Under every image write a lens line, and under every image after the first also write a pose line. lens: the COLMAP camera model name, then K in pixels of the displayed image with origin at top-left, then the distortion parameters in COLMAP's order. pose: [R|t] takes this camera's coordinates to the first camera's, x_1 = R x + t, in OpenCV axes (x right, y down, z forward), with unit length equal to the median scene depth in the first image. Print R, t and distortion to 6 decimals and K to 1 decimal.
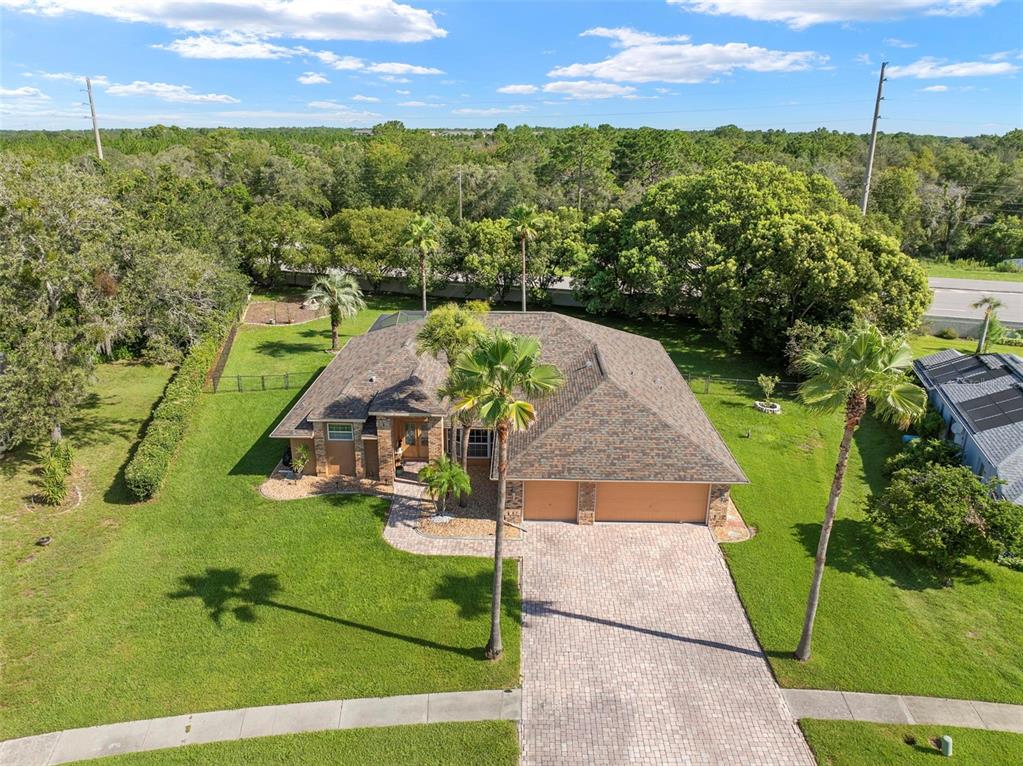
lens RADIAL K [[720.1, 0, 513.4], [0, 720.1, 366.3], [0, 0, 1]] dist [-0.040114, 0.006709]
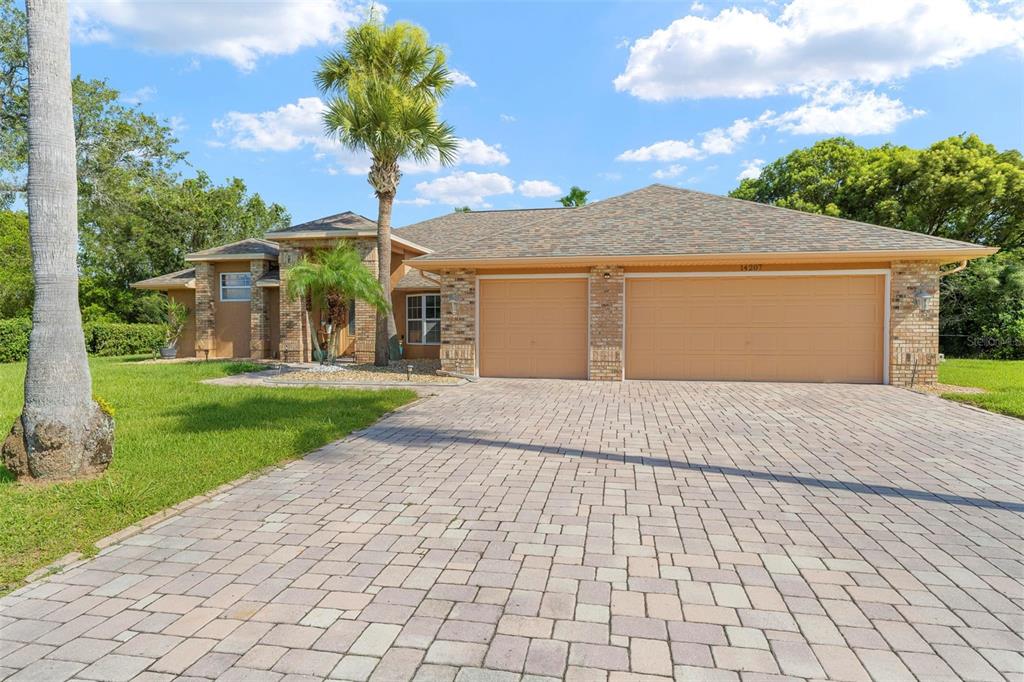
lens RADIAL K [[568.2, 0, 512.0], [0, 568.2, 341.0], [0, 0, 1]] dist [-0.000715, 0.000827]
pose [[0.984651, -0.006652, -0.174405, 0.106291], [-0.043886, 0.957731, -0.284298, 0.306454], [0.168925, 0.287588, 0.942739, 0.633803]]
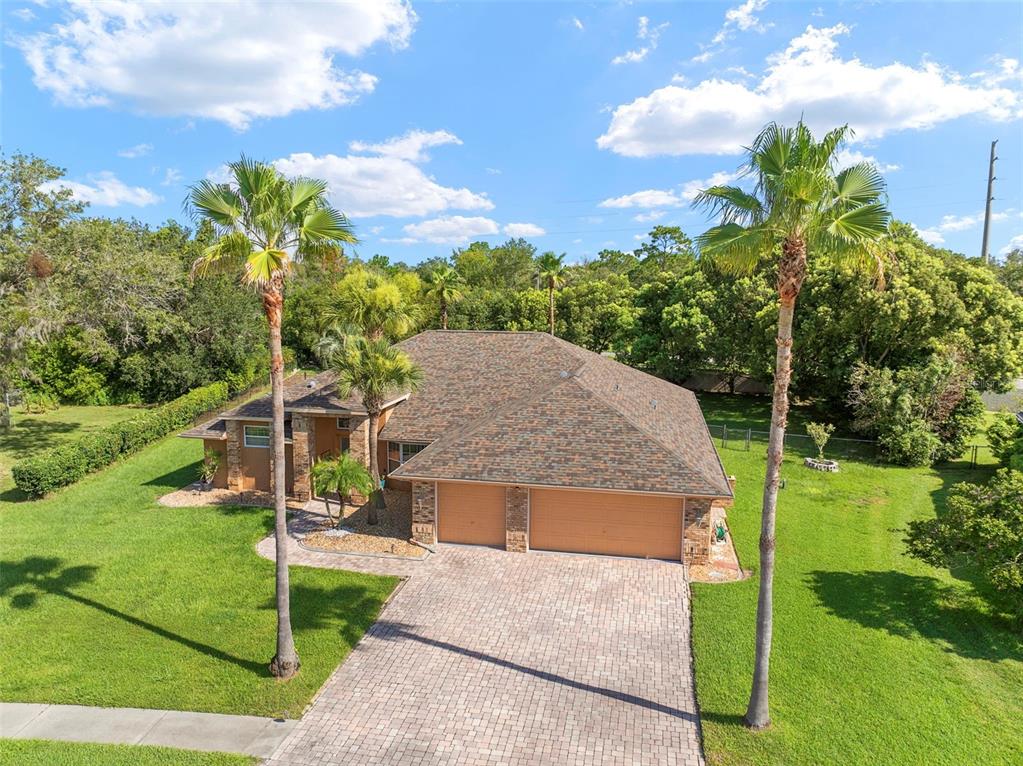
lens RADIAL K [[720.1, 0, 513.4], [0, 720.1, 366.3], [0, 0, 1]] dist [-0.040114, 0.006709]
pose [[0.984936, 0.017260, -0.172053, 0.224792], [-0.051515, 0.979113, -0.196682, 0.179640], [0.165065, 0.202582, 0.965253, 0.238947]]
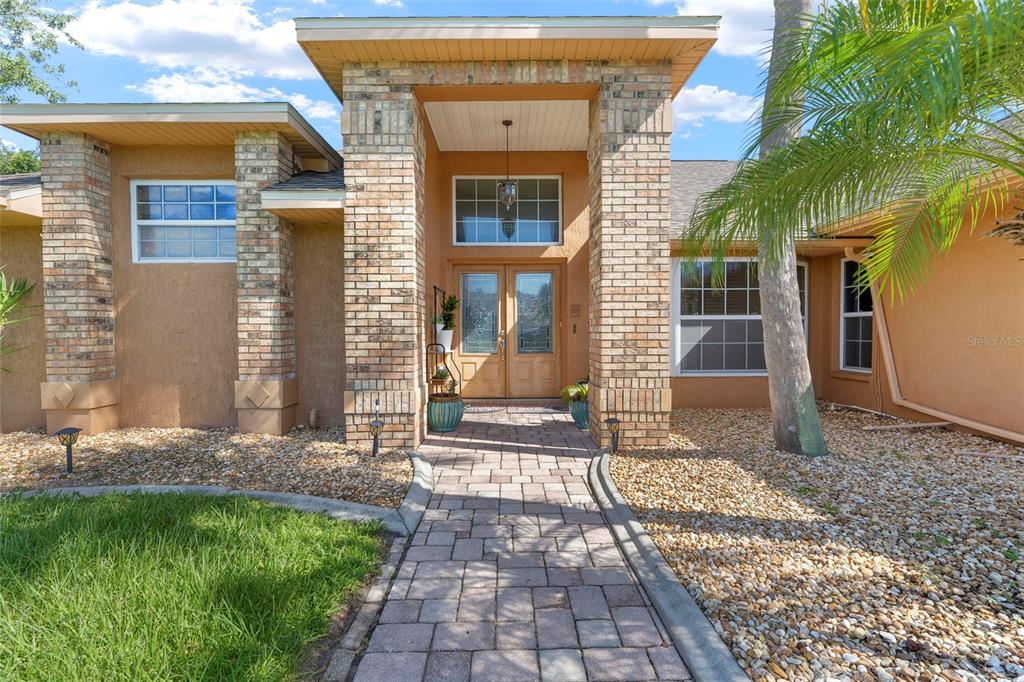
lens RADIAL K [[463.5, 0, 512.0], [0, 463.5, 341.0], [0, 0, 1]] dist [0.011338, -0.000246]
pose [[0.999859, -0.013347, 0.010189, -0.158905], [0.015752, 0.955753, -0.293748, 0.191259], [-0.005817, 0.293867, 0.955828, 0.971922]]
